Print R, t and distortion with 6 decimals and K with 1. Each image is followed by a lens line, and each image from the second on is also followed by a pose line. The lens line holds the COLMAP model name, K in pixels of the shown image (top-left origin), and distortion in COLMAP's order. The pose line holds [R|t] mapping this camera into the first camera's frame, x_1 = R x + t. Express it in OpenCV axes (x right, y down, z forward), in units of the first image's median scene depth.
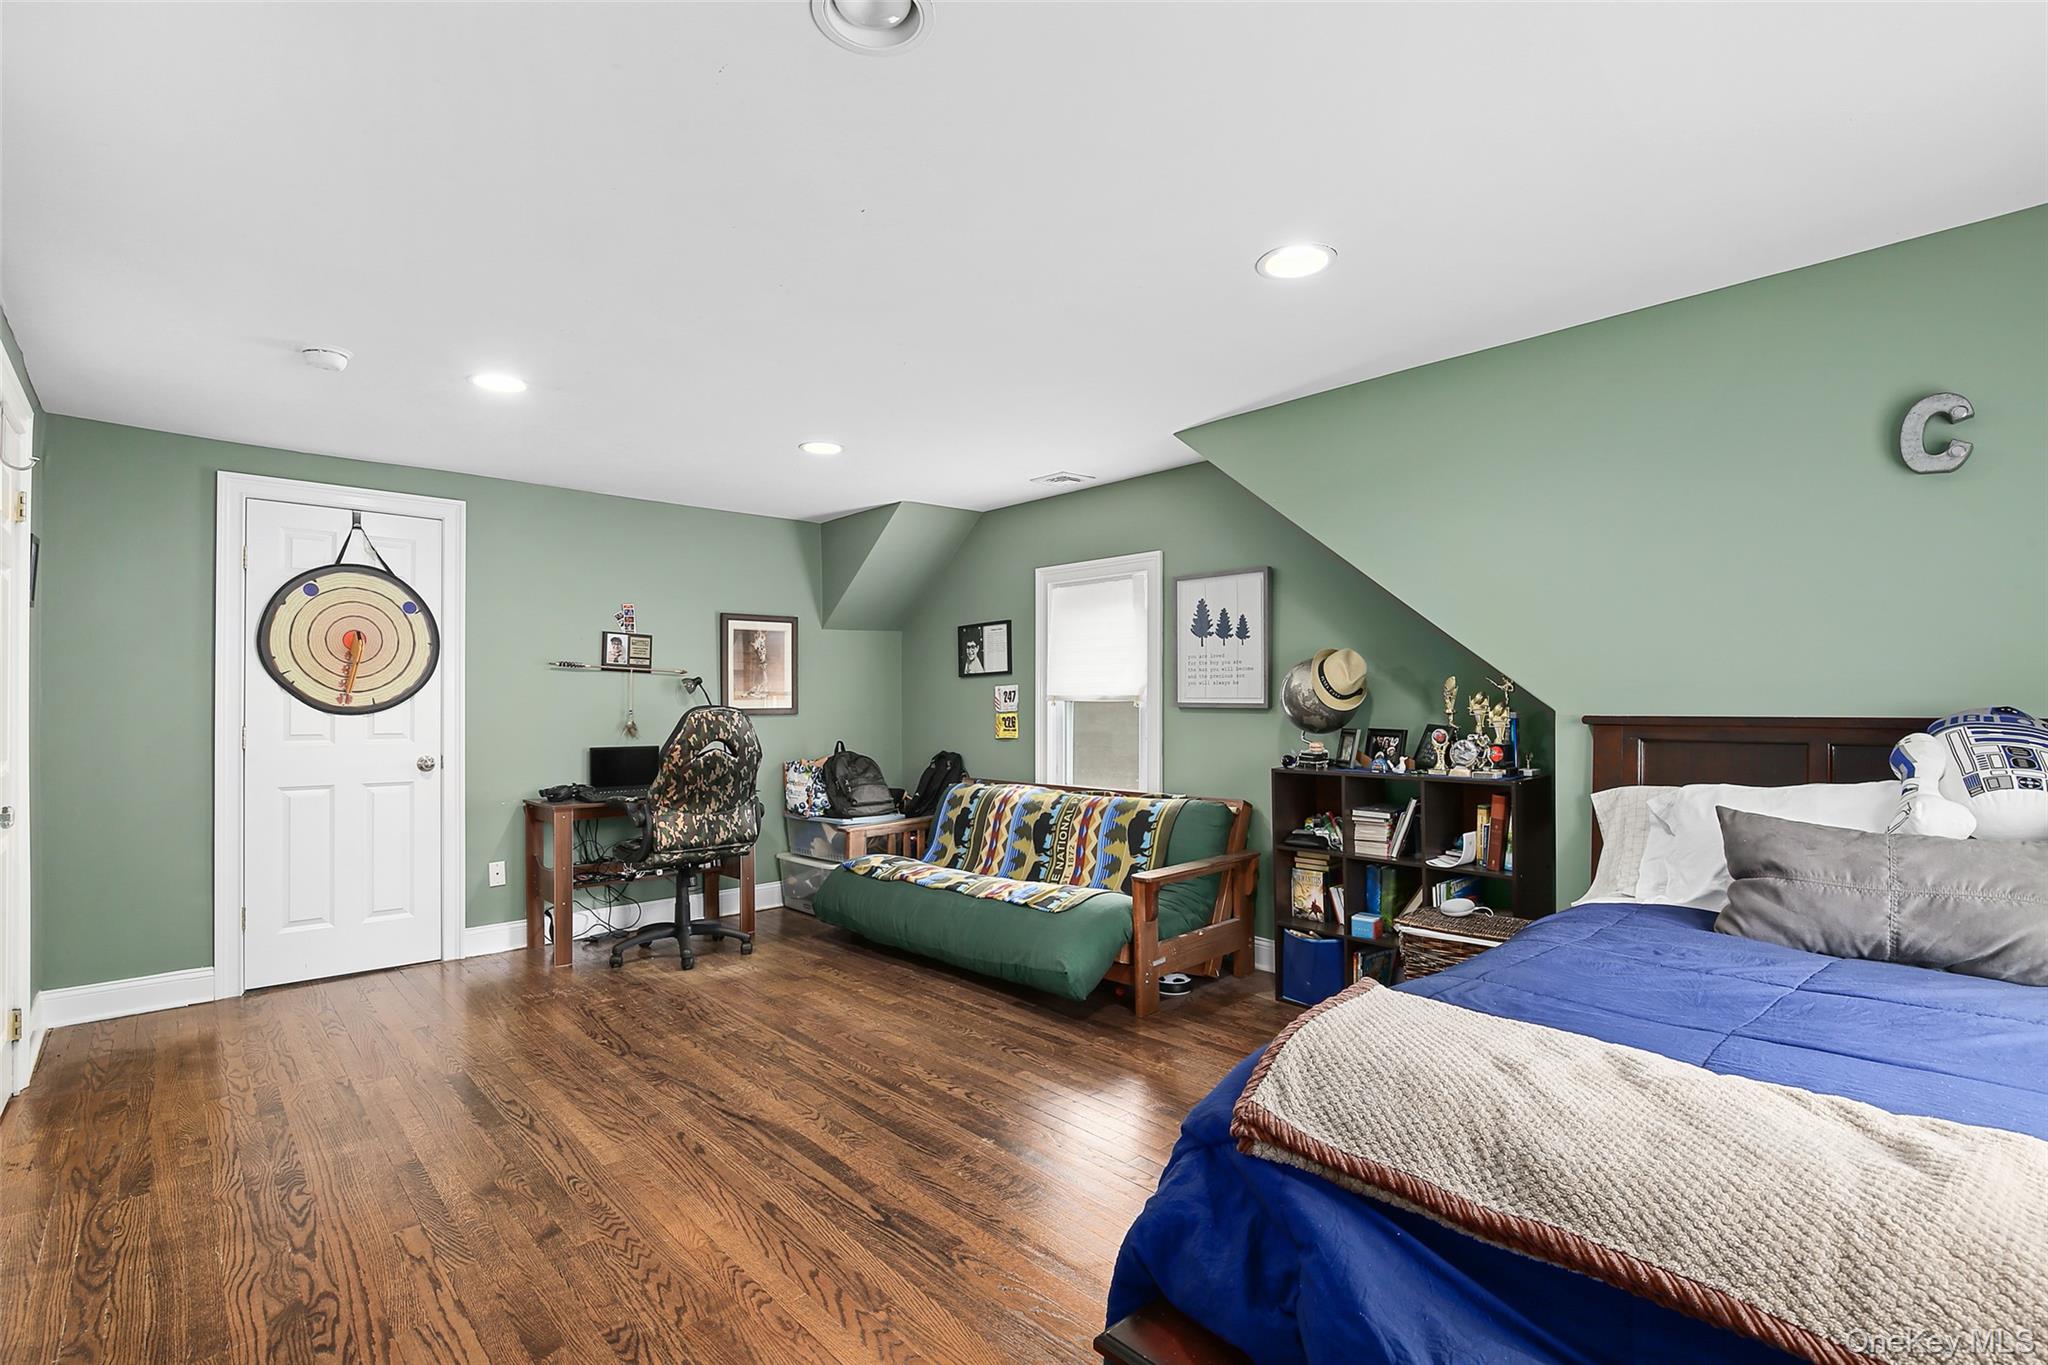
lens RADIAL K [[938.9, 0, 1025.7], [0, 938.9, 697.5], [0, 0, 1]] dist [-0.017099, 0.003386]
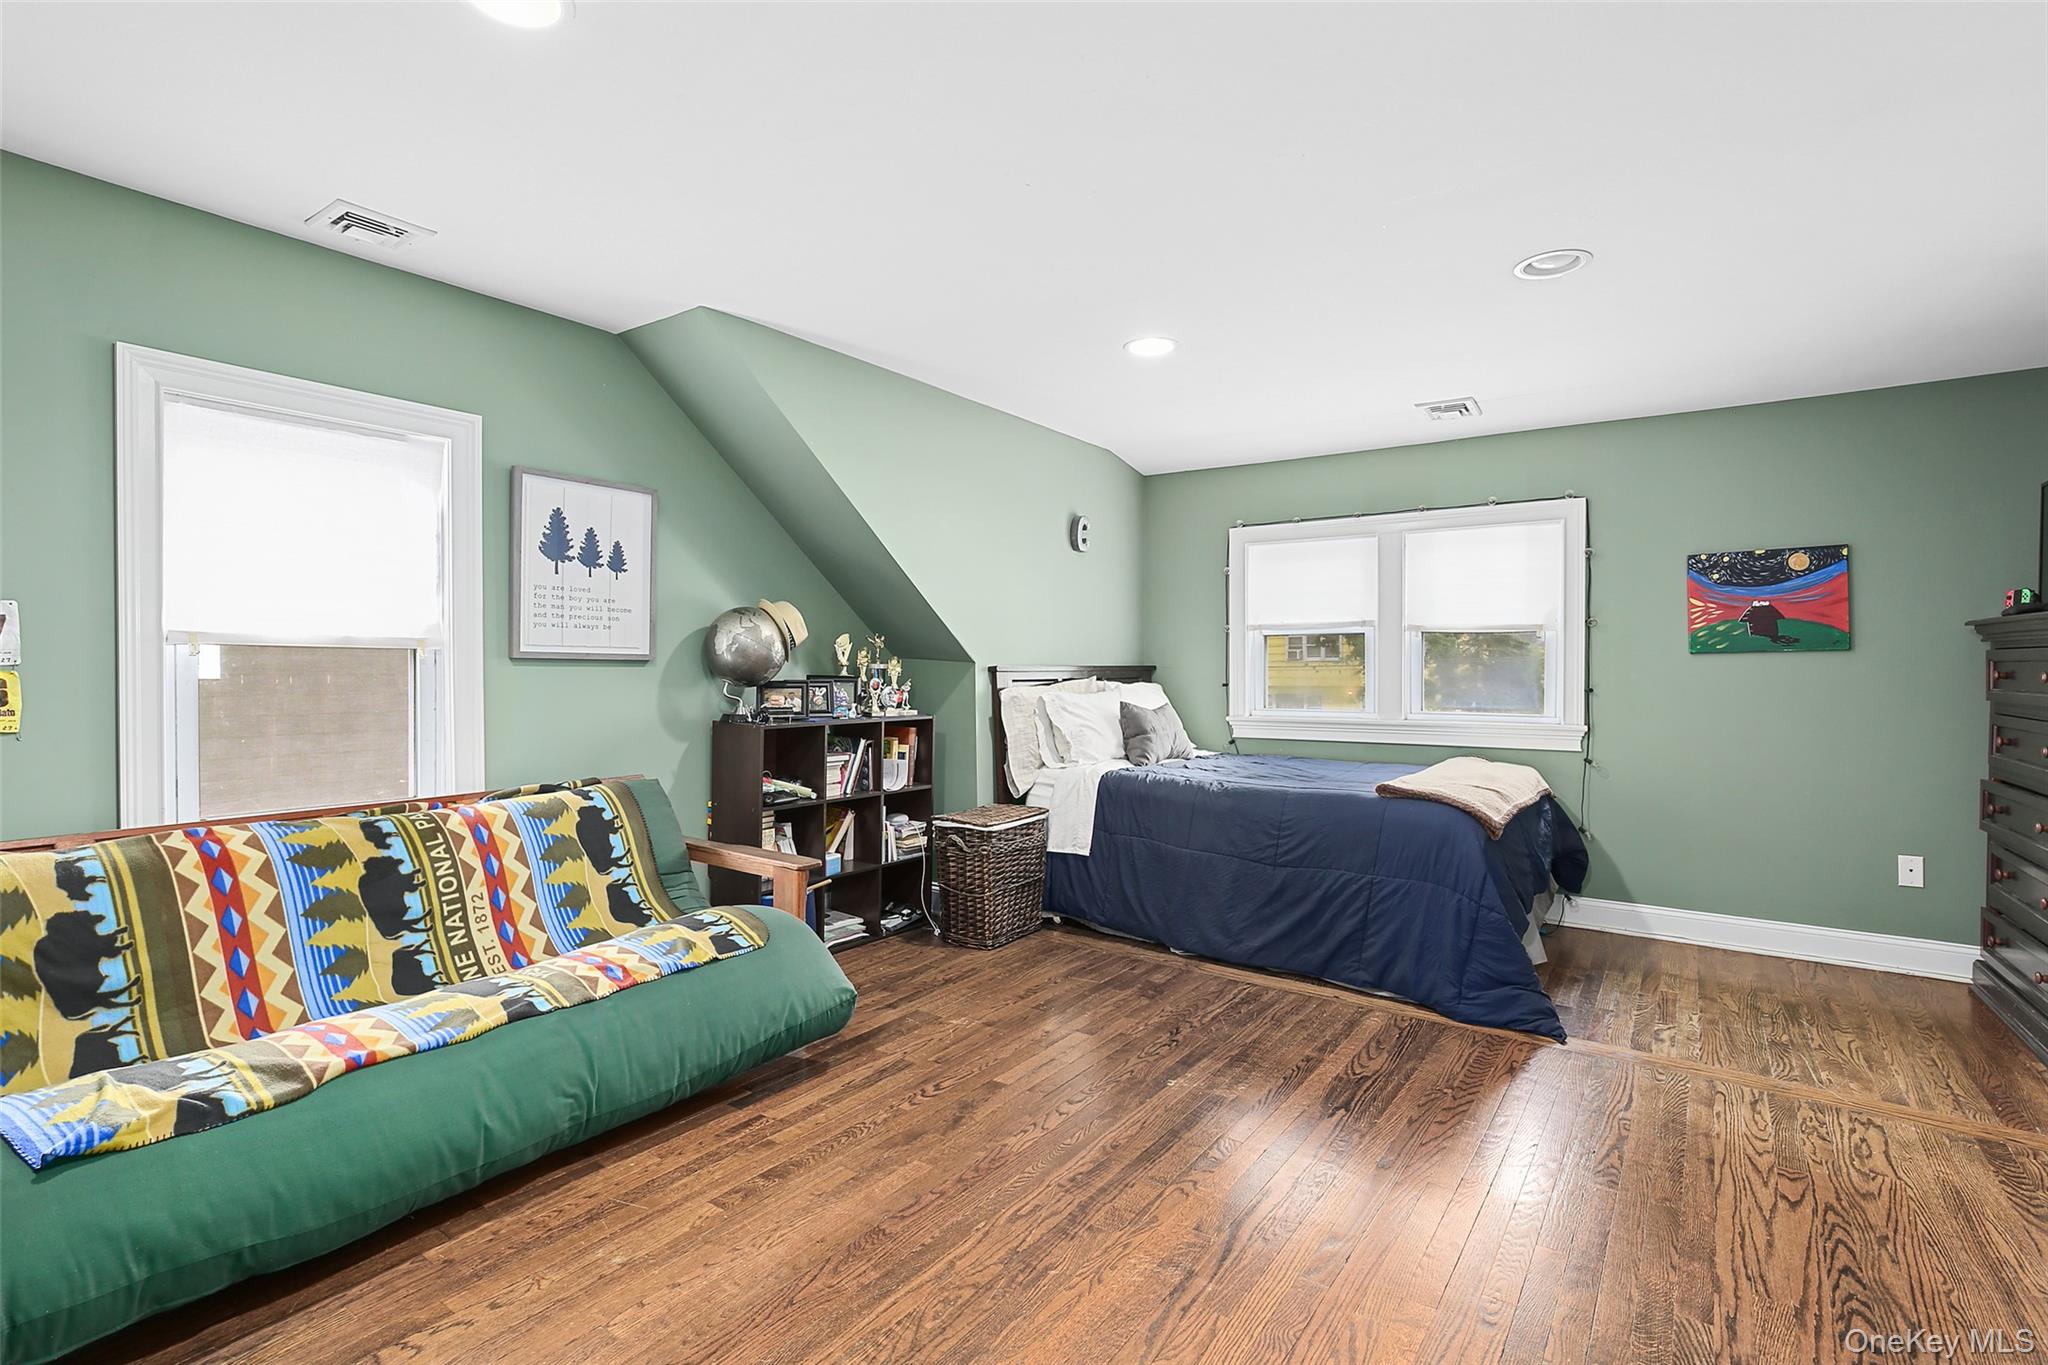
lens RADIAL K [[938.9, 0, 1026.6], [0, 938.9, 673.7], [0, 0, 1]] dist [-0.017099, 0.003386]
pose [[-0.184117, -0.007370, 0.982877, -0.604255], [-0.011036, 0.999924, 0.005431, 0.014666], [-0.982842, -0.009847, -0.184184, 0.805992]]
